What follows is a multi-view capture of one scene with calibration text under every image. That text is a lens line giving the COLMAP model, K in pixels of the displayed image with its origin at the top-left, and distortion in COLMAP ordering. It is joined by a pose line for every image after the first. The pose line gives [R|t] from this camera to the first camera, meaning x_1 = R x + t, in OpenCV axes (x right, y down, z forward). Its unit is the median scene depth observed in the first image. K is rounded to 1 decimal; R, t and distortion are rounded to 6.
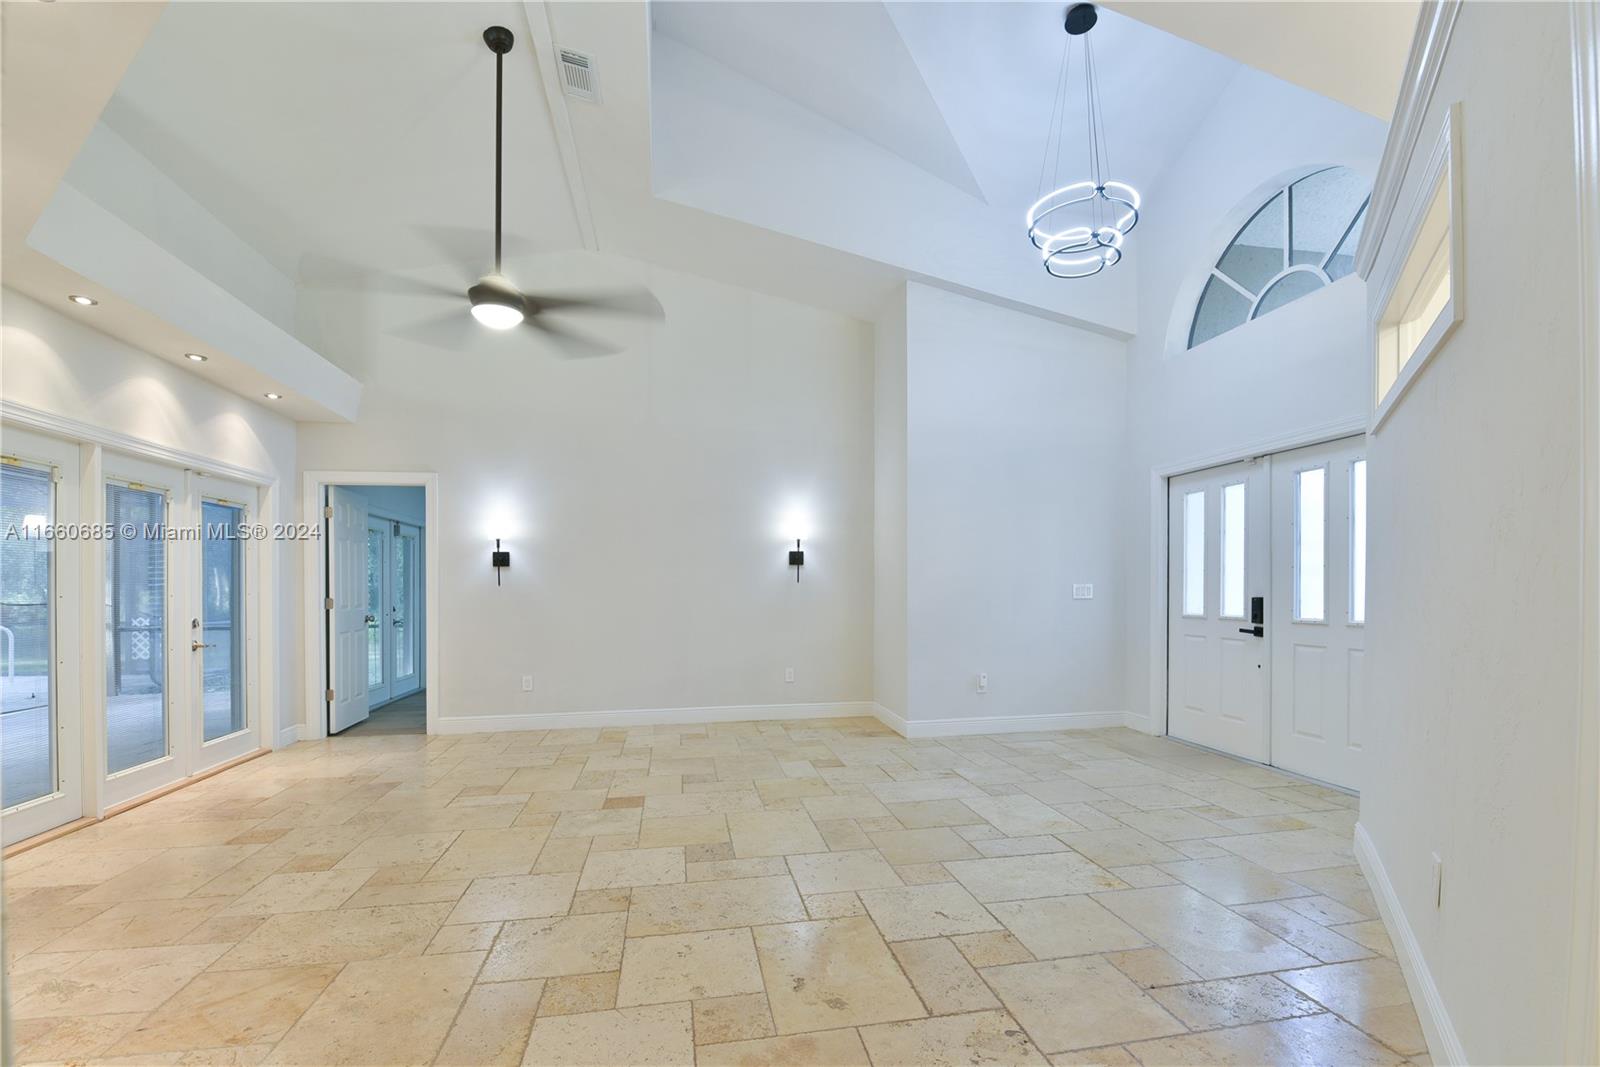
lens RADIAL K [[708.7, 0, 799.8], [0, 708.7, 597.7], [0, 0, 1]] dist [-0.000929, -0.009616]
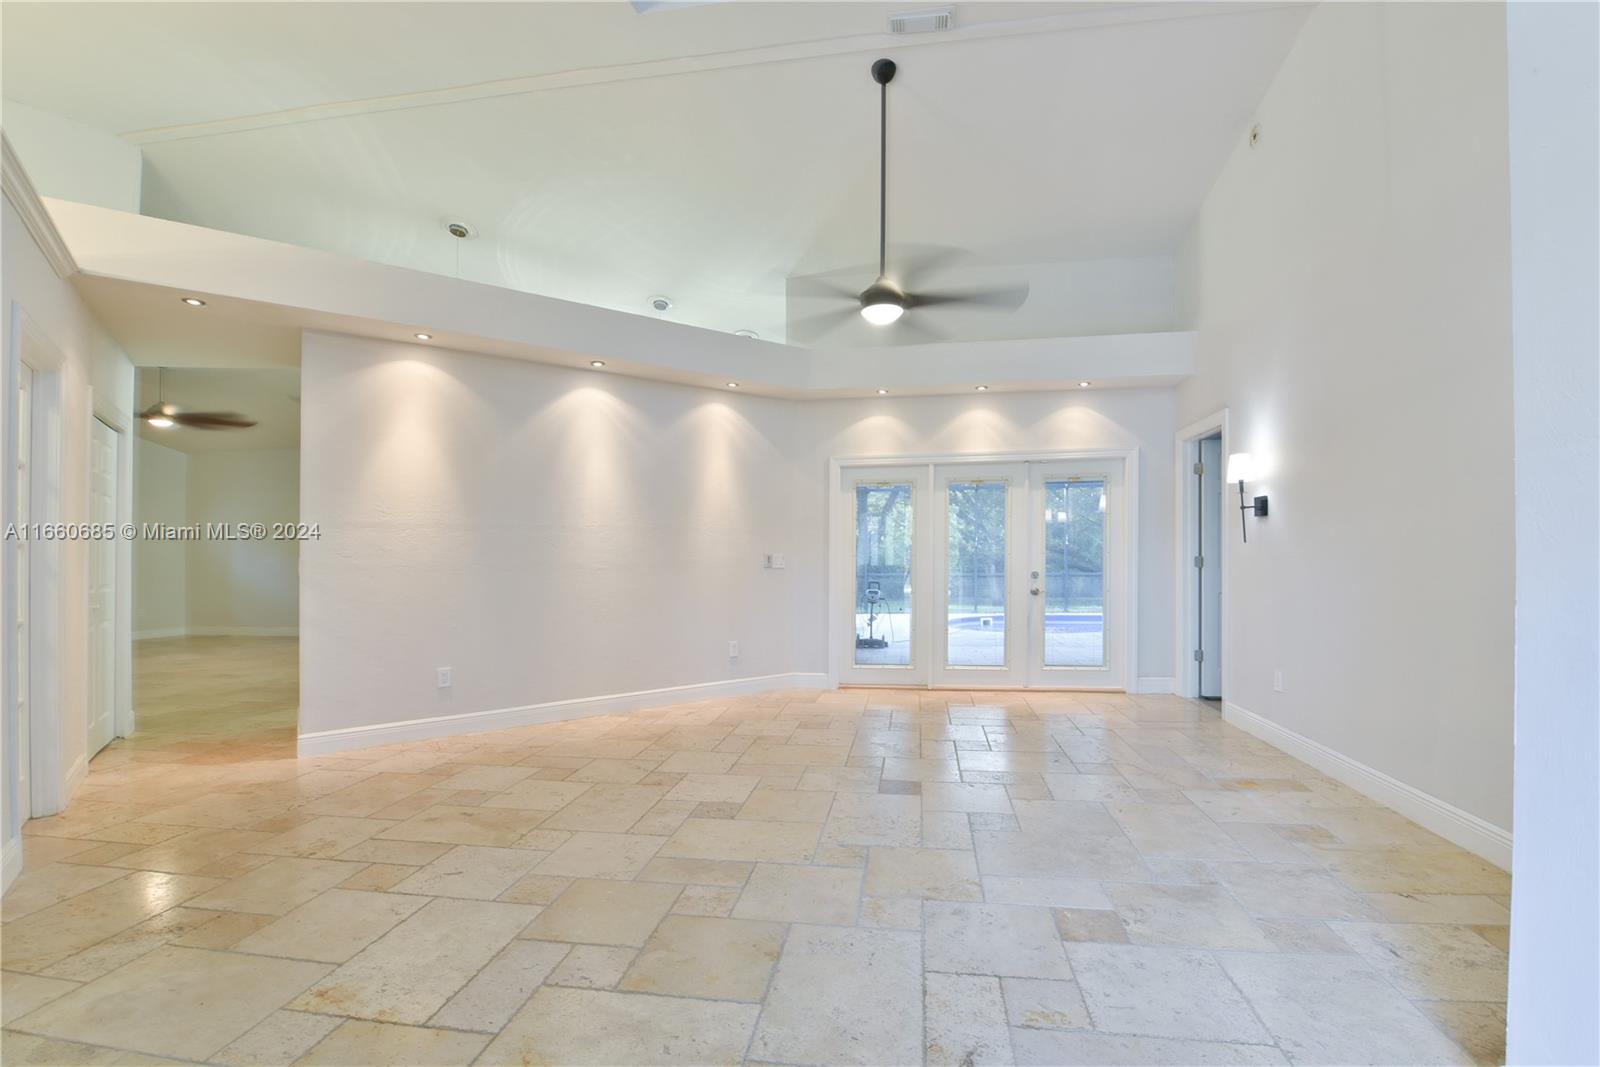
lens RADIAL K [[703.2, 0, 789.4], [0, 703.2, 539.5], [0, 0, 1]] dist [-0.001414, -0.009004]
pose [[-0.325884, -0.008190, -0.945374, 0.690547], [0.001301, 0.999958, -0.009112, -0.022949], [0.945409, -0.004199, -0.325860, 1.221641]]
